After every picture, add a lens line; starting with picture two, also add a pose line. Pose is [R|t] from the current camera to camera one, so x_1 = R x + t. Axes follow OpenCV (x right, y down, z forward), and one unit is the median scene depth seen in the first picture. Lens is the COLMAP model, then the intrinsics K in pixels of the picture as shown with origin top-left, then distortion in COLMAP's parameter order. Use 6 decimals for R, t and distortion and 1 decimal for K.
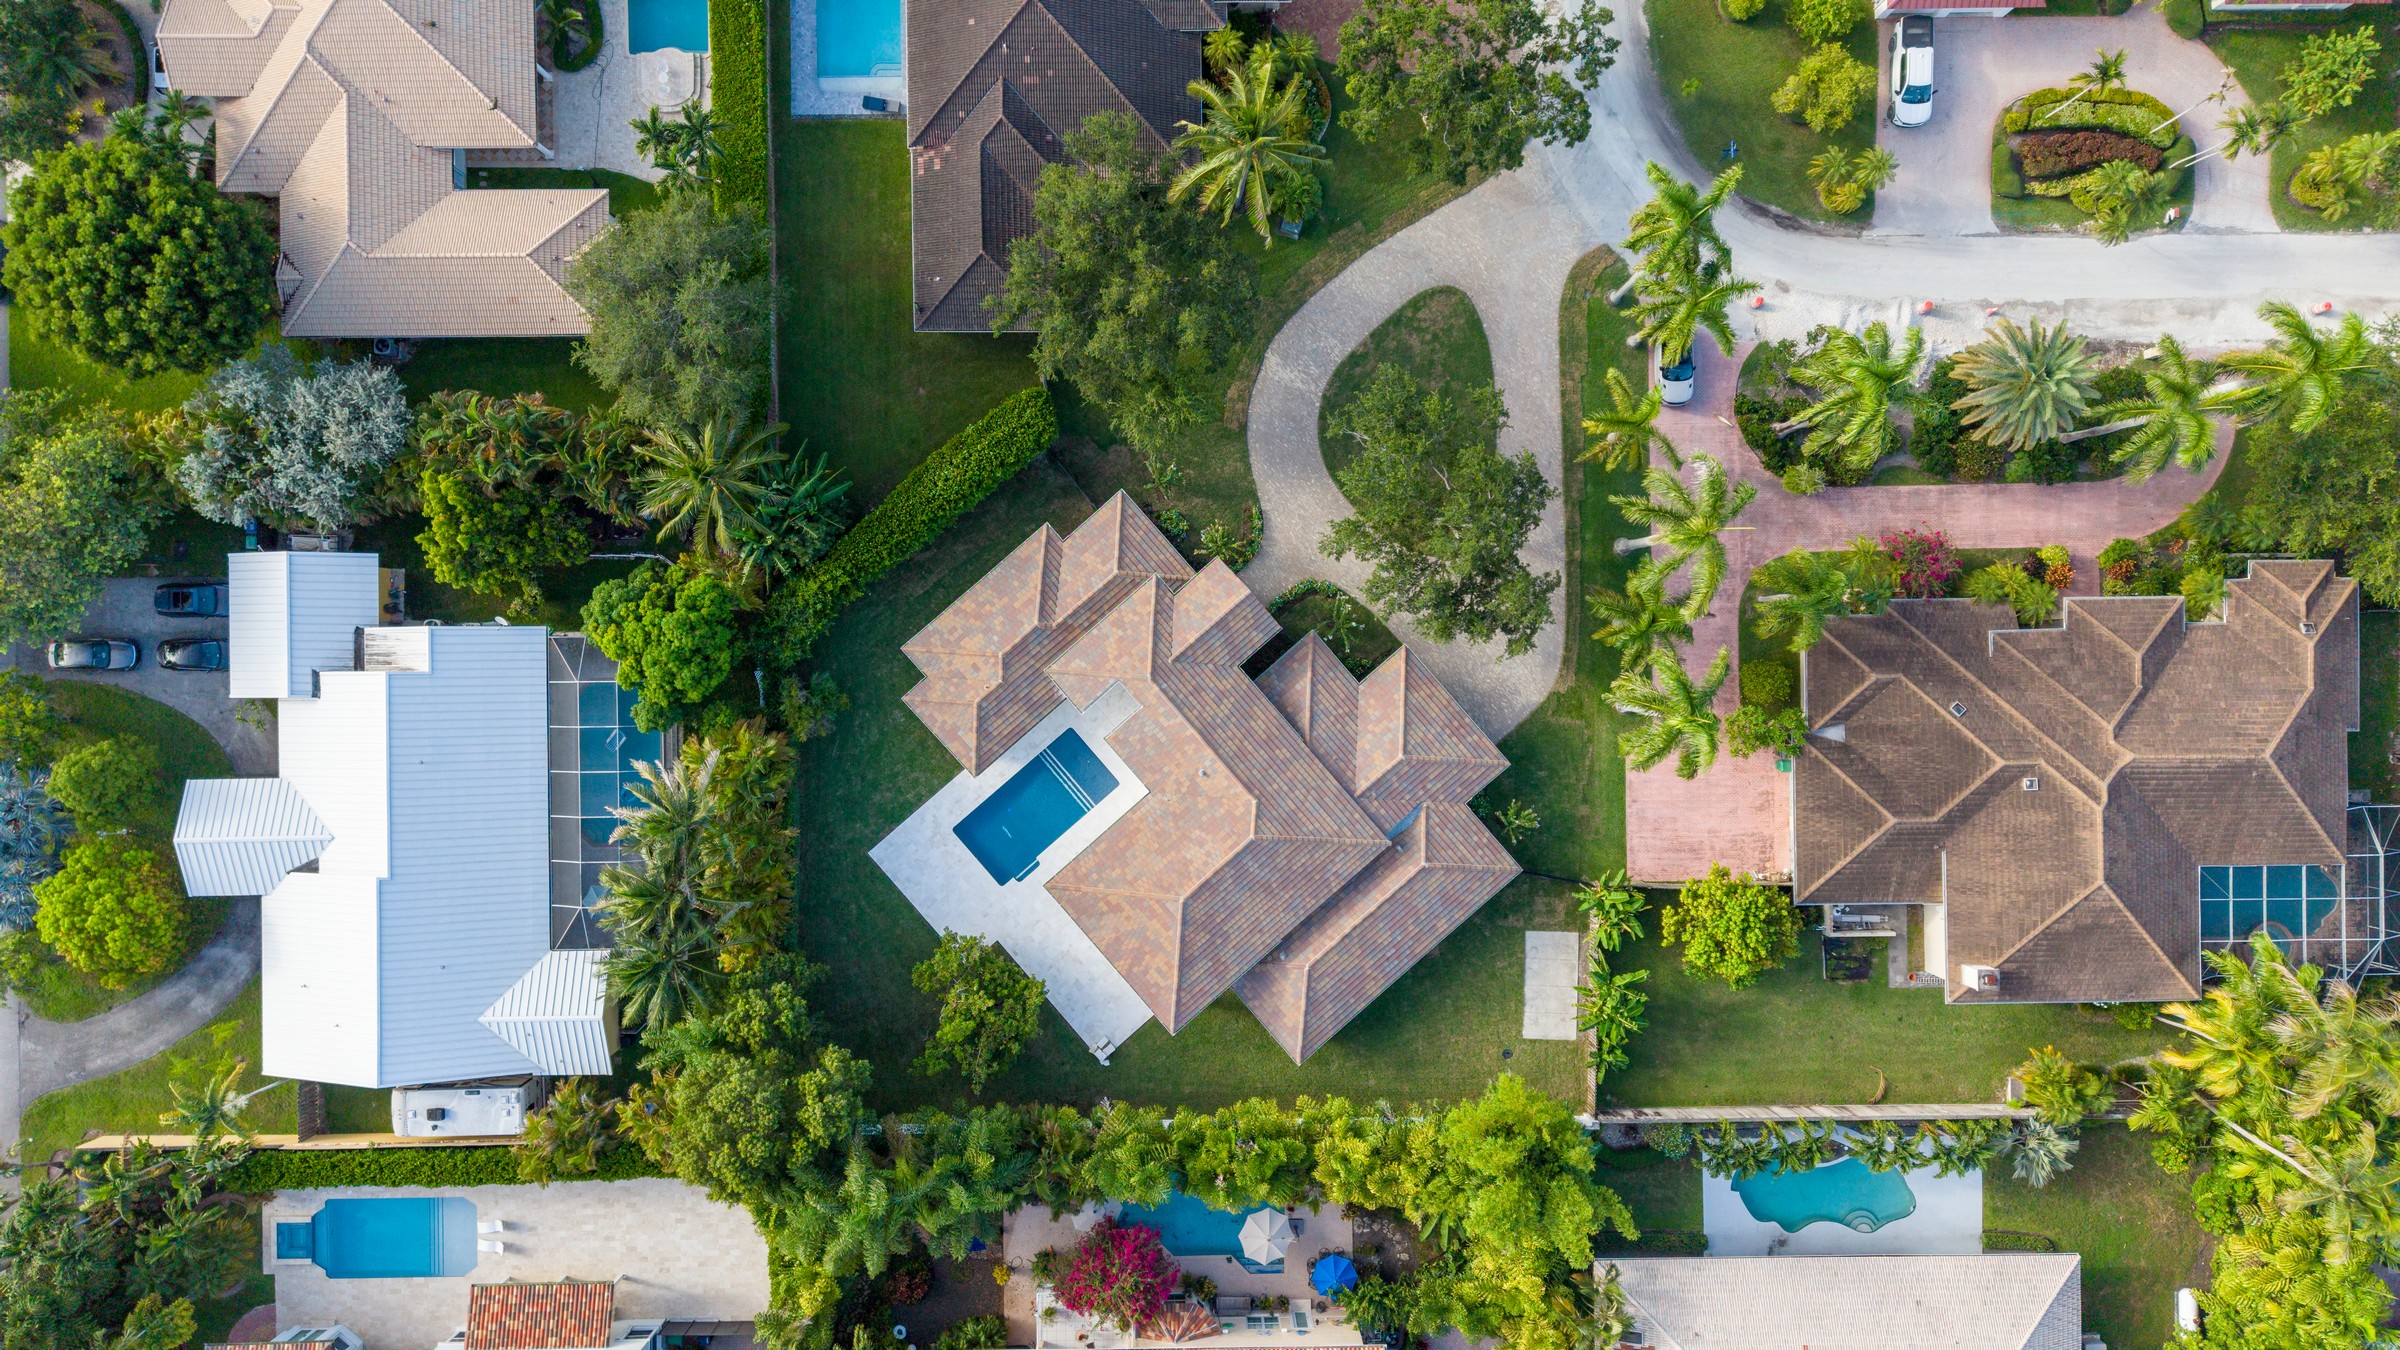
lens RADIAL K [[1585.7, 0, 1192.3], [0, 1585.7, 677.8], [0, 0, 1]] dist [-0.007068, -0.003807]
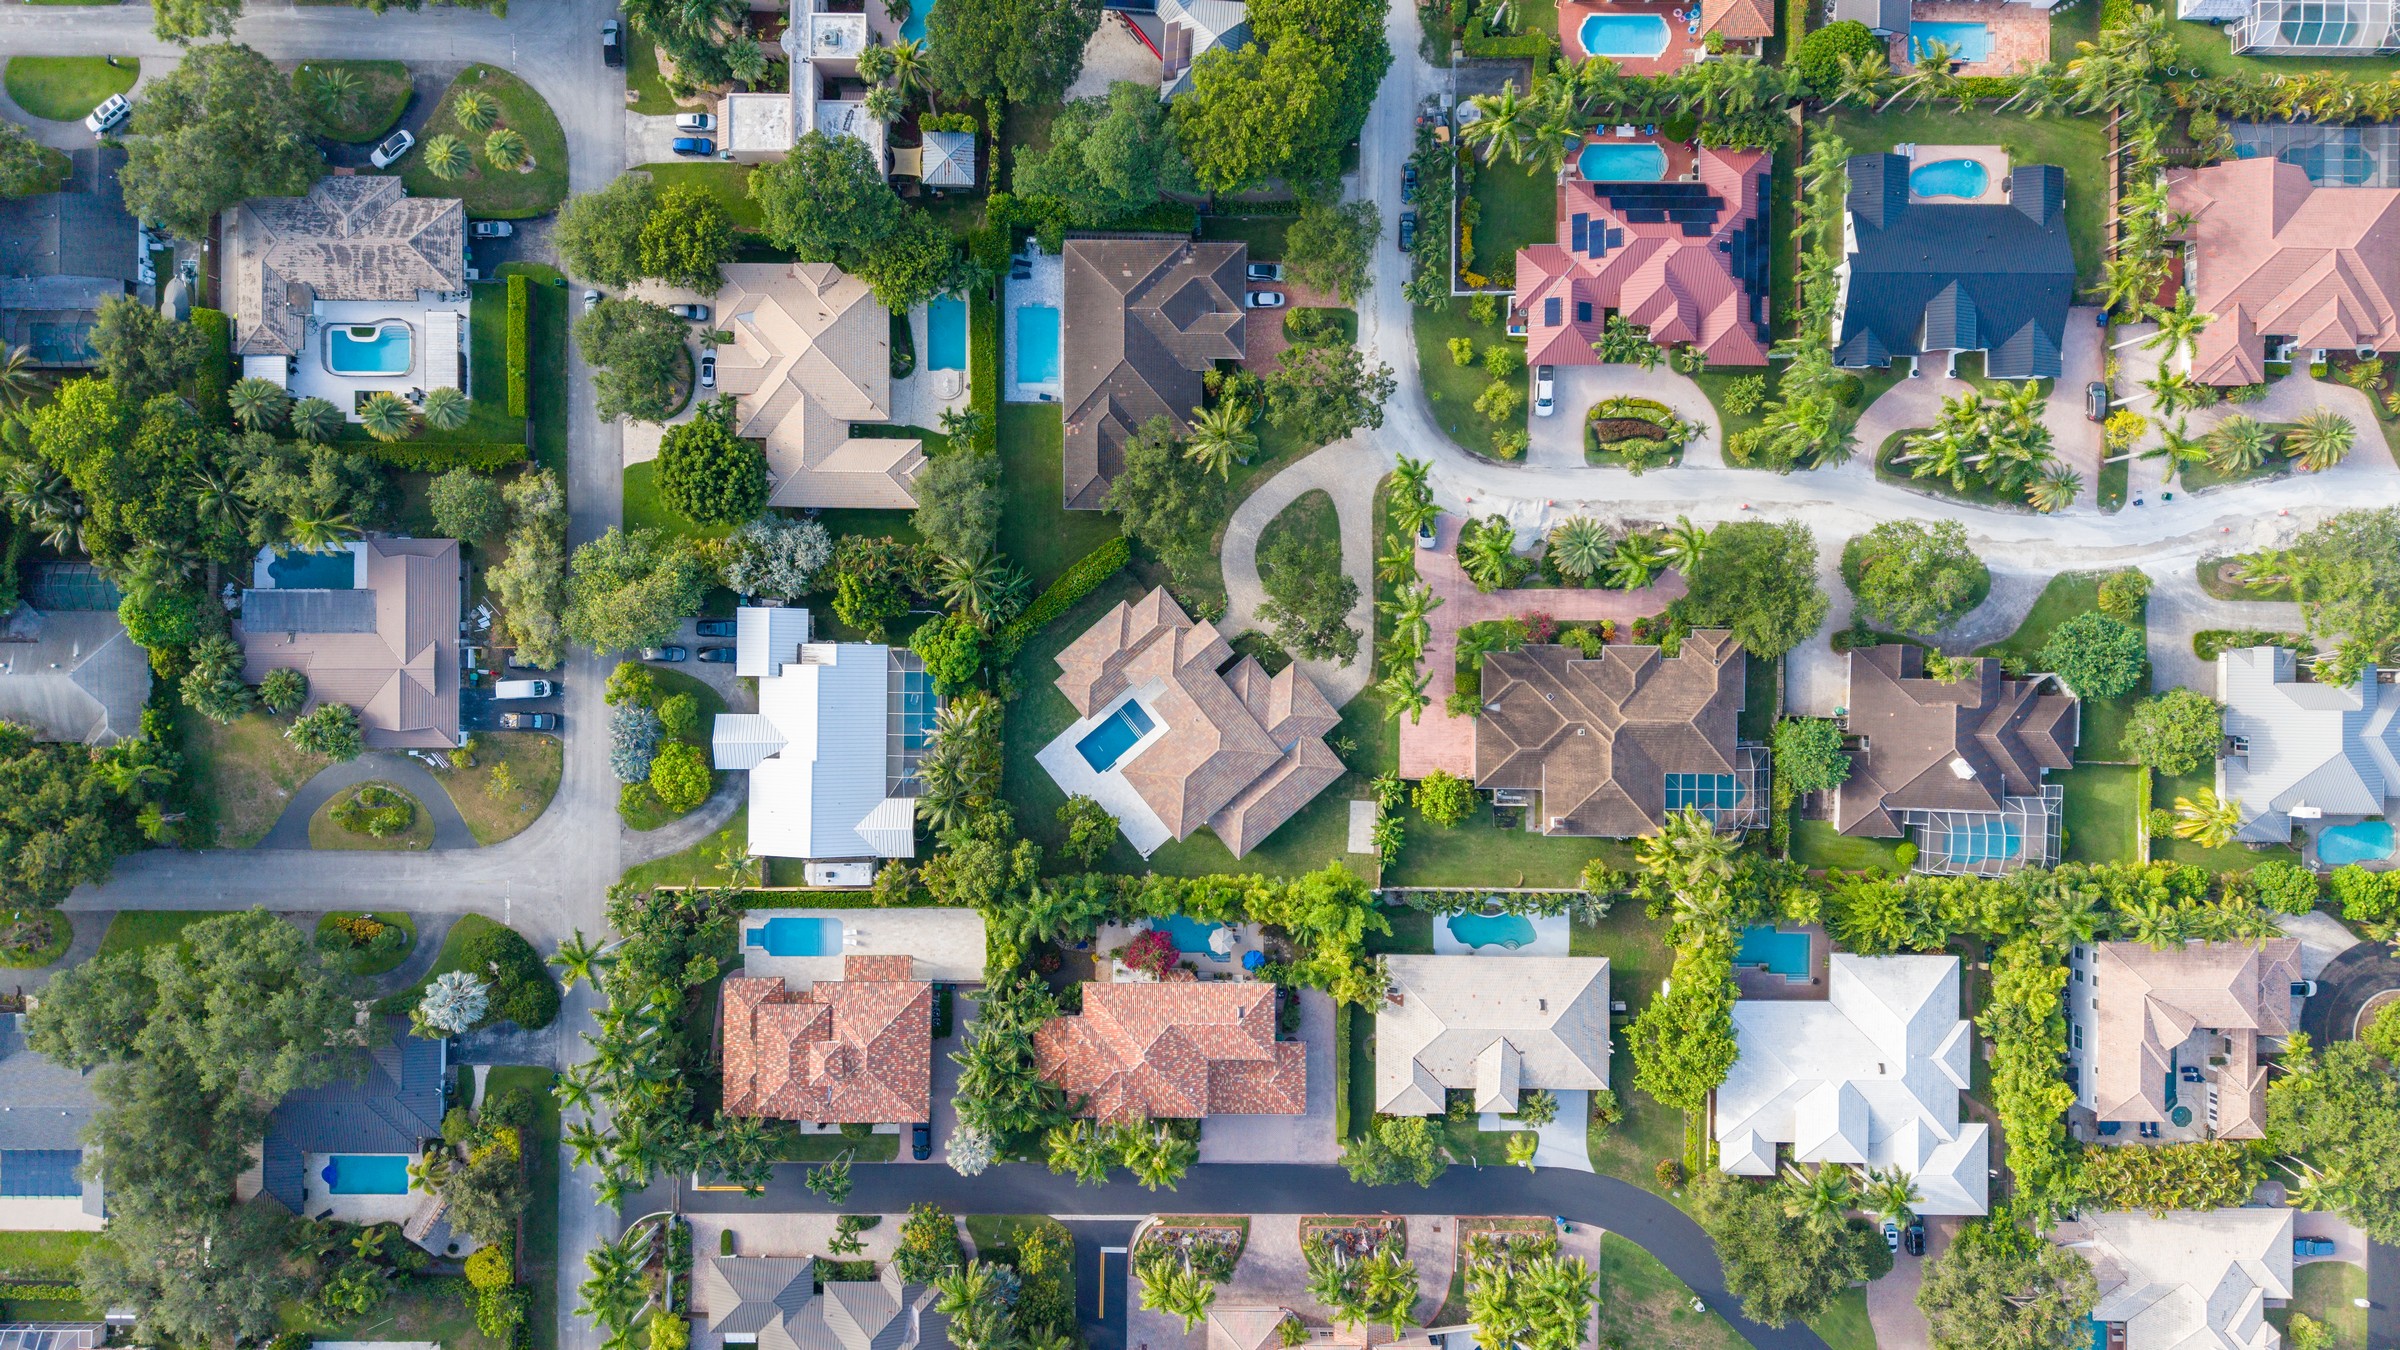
lens RADIAL K [[1585.7, 0, 1213.2], [0, 1585.7, 676.0], [0, 0, 1]] dist [-0.007068, -0.003807]
pose [[0.999762, 0.019649, 0.009525, 0.008058], [-0.019623, 0.999803, -0.002866, 0.006709], [-0.009579, 0.002679, 0.999951, -1.119925]]
